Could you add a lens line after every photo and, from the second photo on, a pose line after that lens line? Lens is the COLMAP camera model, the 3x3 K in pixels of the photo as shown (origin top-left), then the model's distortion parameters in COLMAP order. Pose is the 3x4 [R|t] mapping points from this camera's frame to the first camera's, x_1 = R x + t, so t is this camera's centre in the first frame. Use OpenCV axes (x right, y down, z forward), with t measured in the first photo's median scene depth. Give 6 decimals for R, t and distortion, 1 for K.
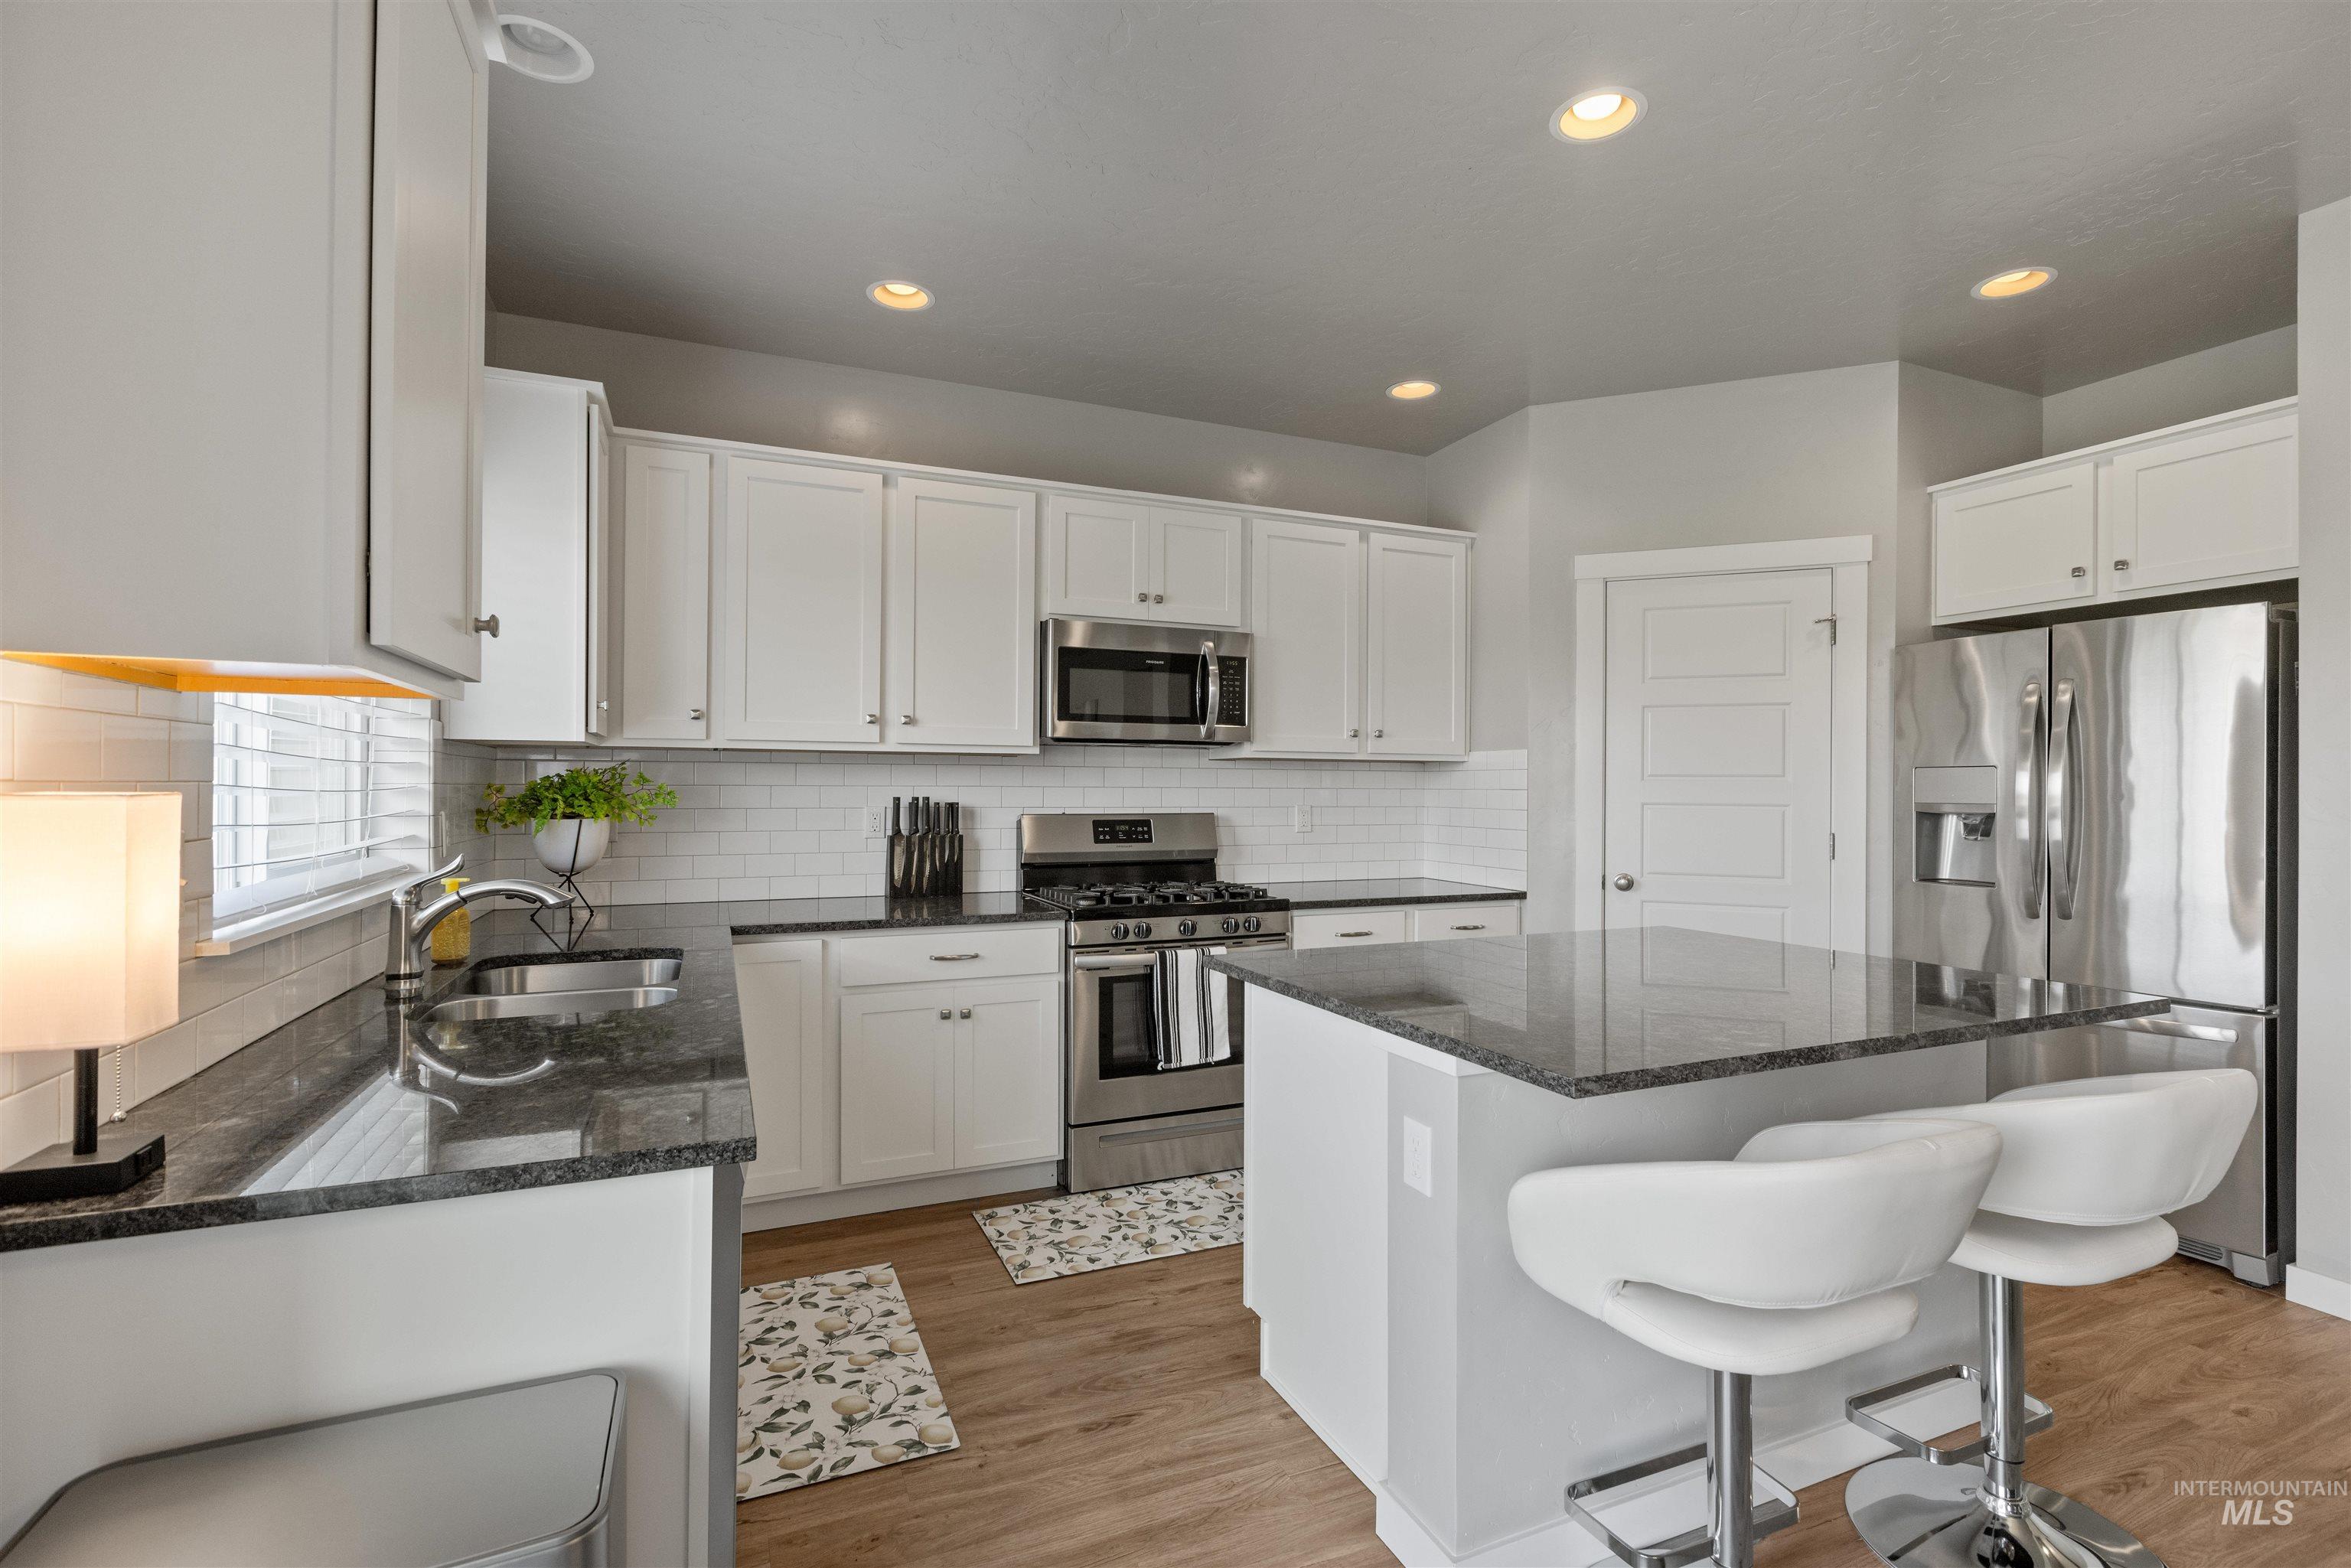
lens RADIAL K [[1054.2, 0, 1258.4], [0, 1054.2, 783.8], [0, 0, 1]] dist [-0.001817, 0.000052]
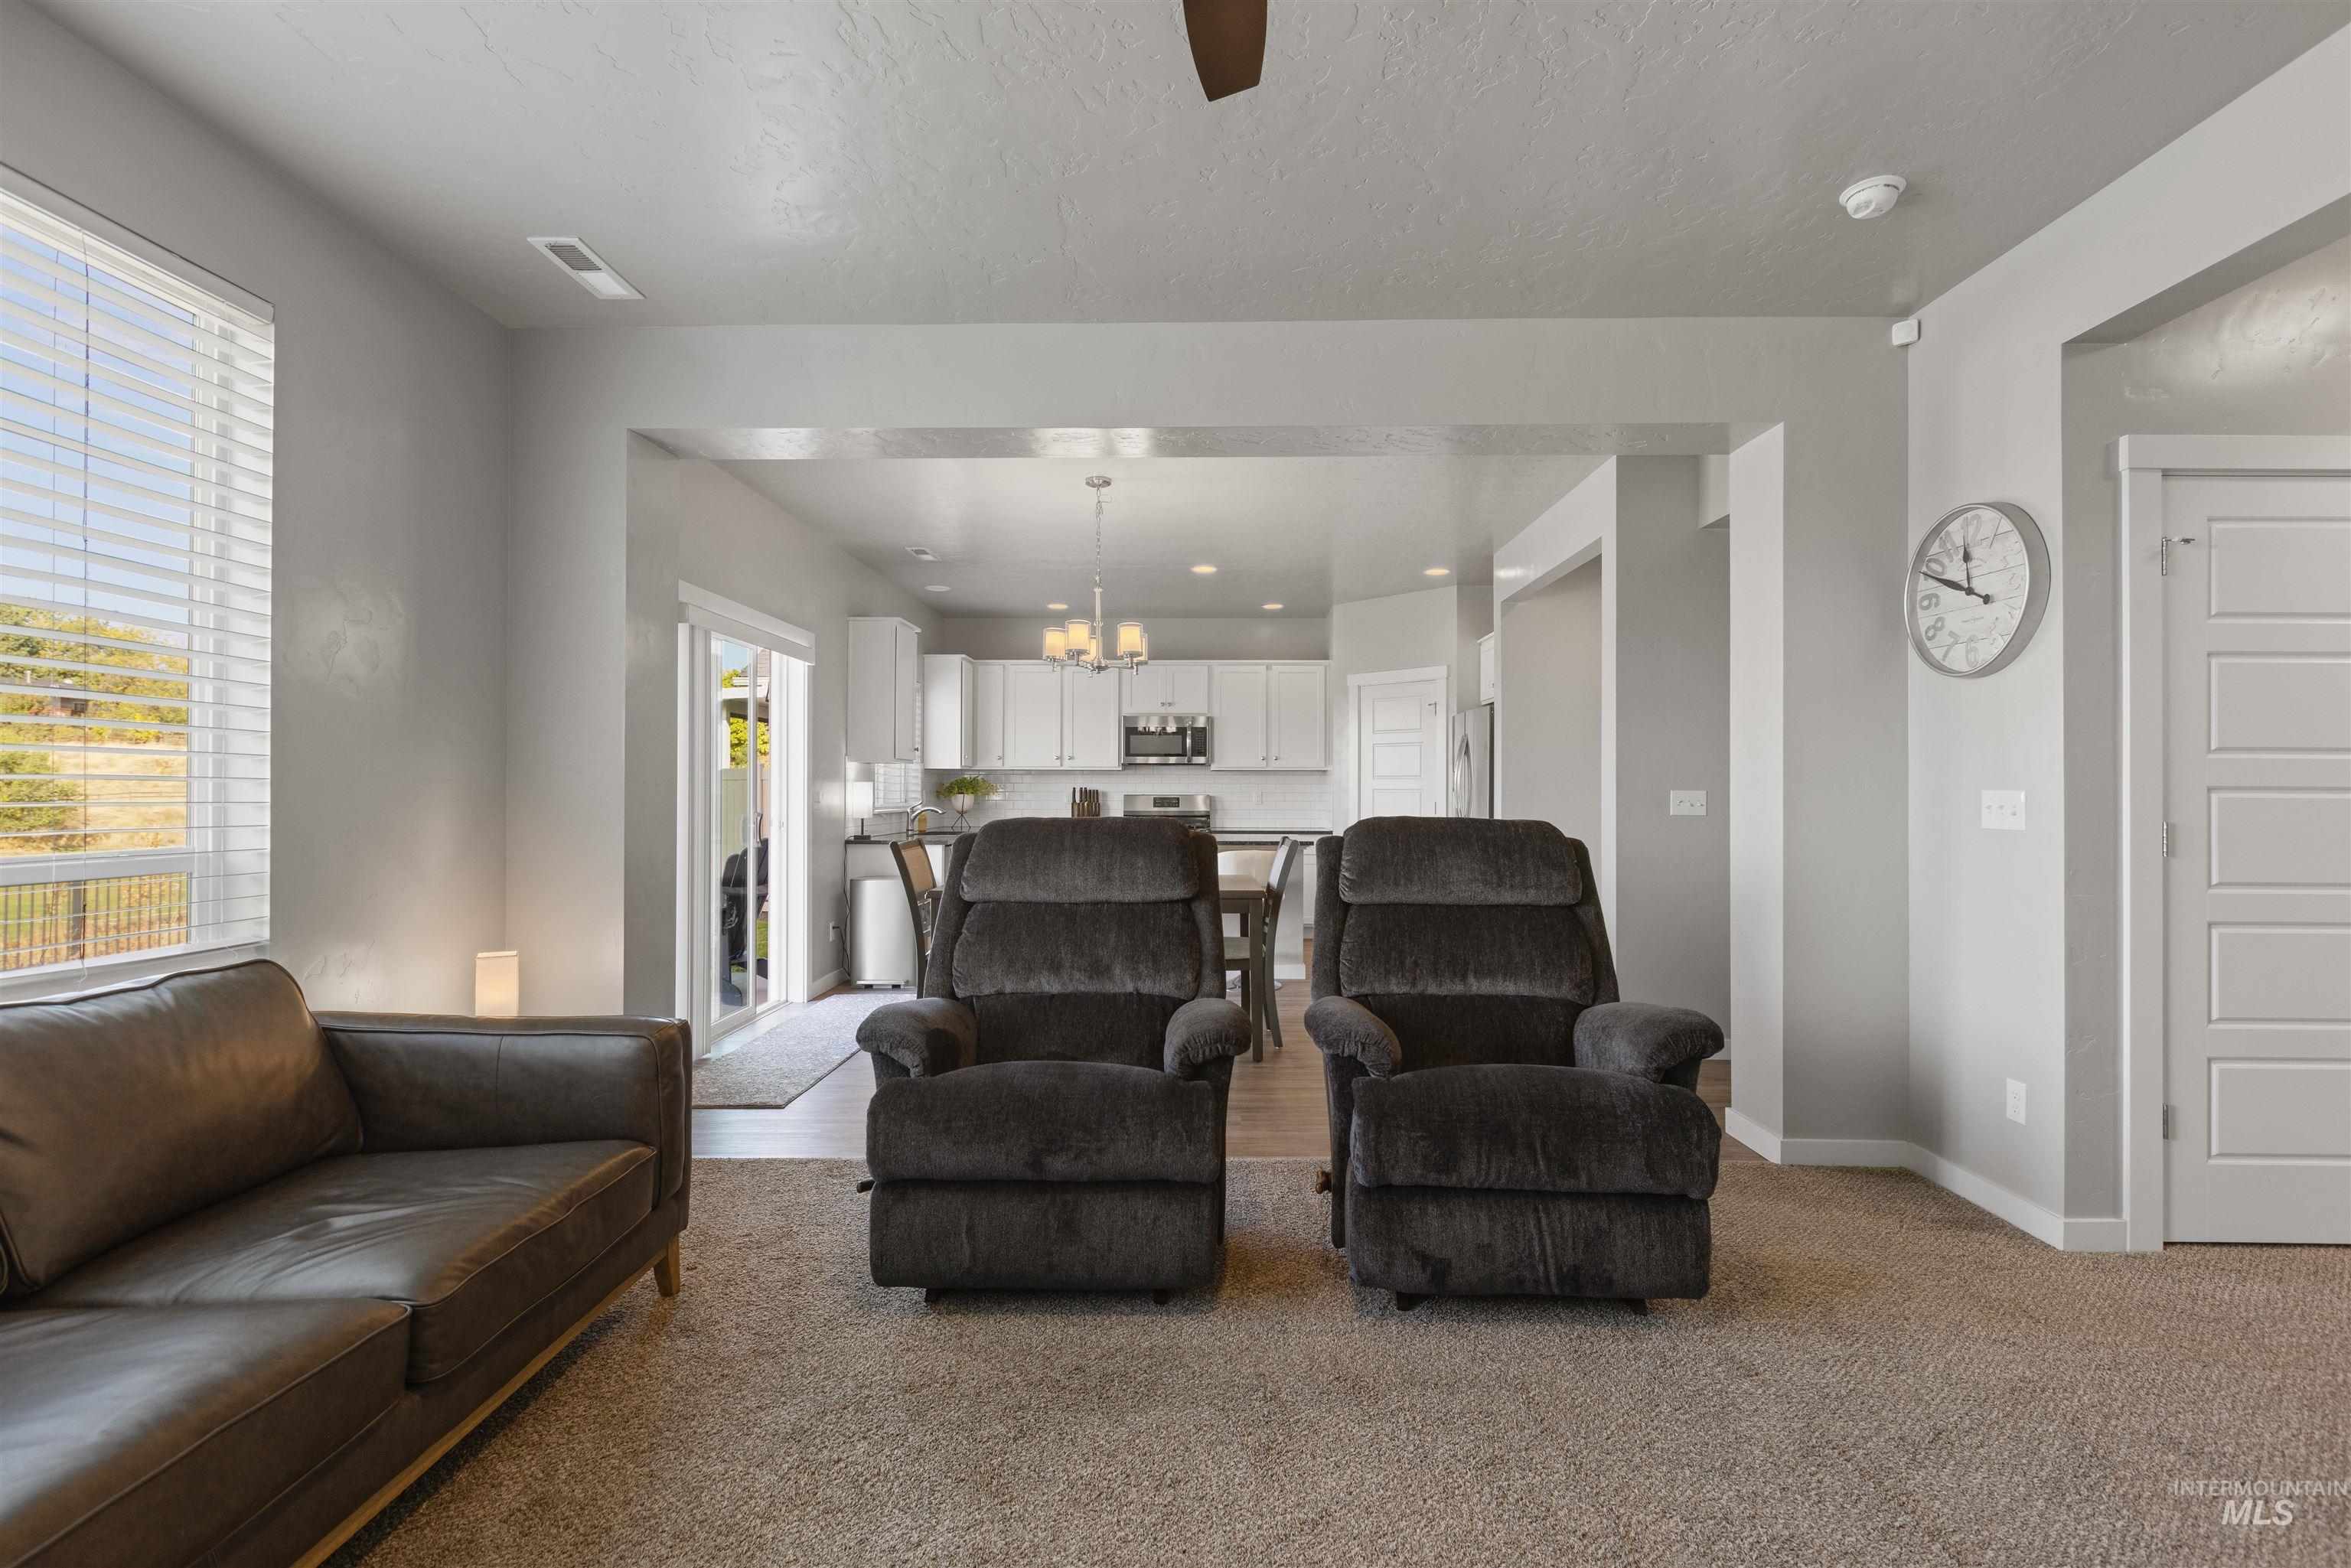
lens RADIAL K [[994.0, 0, 1184.0], [0, 994.0, 783.6], [0, 0, 1]] dist [0.000830, 0.000096]
pose [[0.906181, -0.004732, -0.422864, 0.920395], [0.003064, 0.999985, -0.004624, 0.015372], [0.422879, 0.002894, 0.906182, -1.067118]]
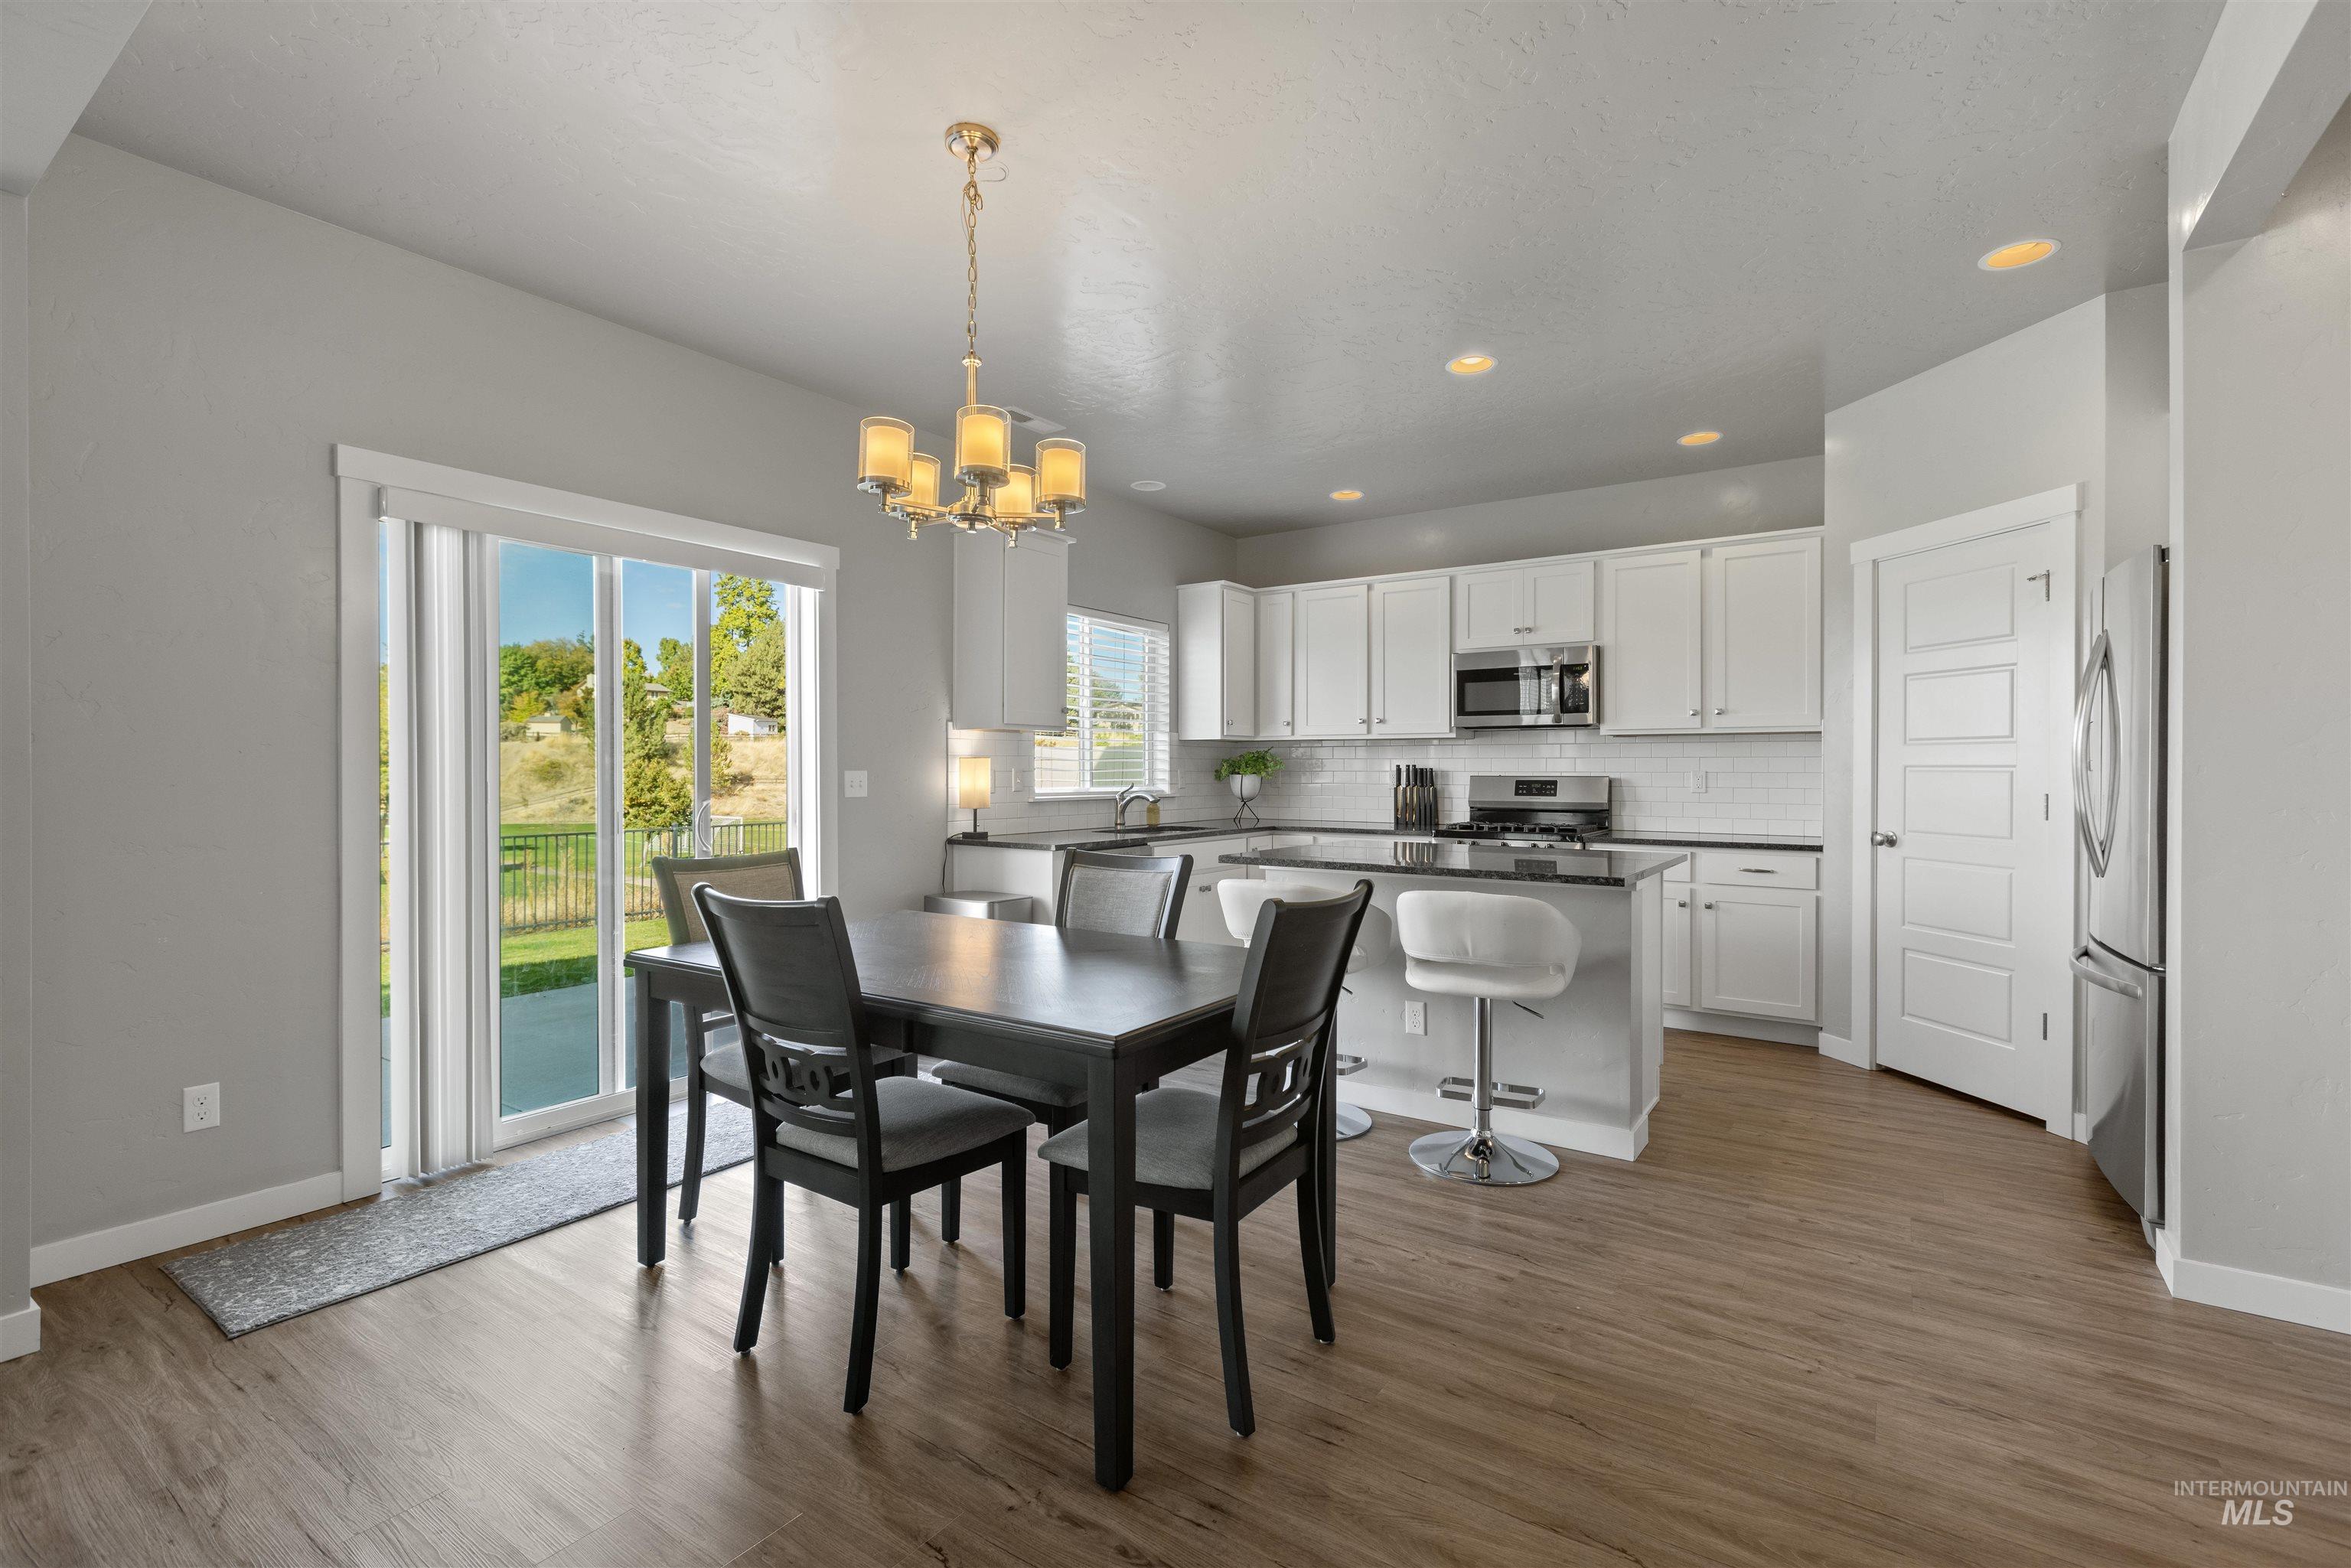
lens RADIAL K [[996.6, 0, 1215.5], [0, 996.6, 774.8], [0, 0, 1]] dist [-0.001573, -0.000208]
pose [[0.555011, 0.000875, -0.831843, 0.860271], [0.005695, 0.999972, 0.004851, 0.019502], [0.831824, -0.007429, 0.554990, -0.154380]]
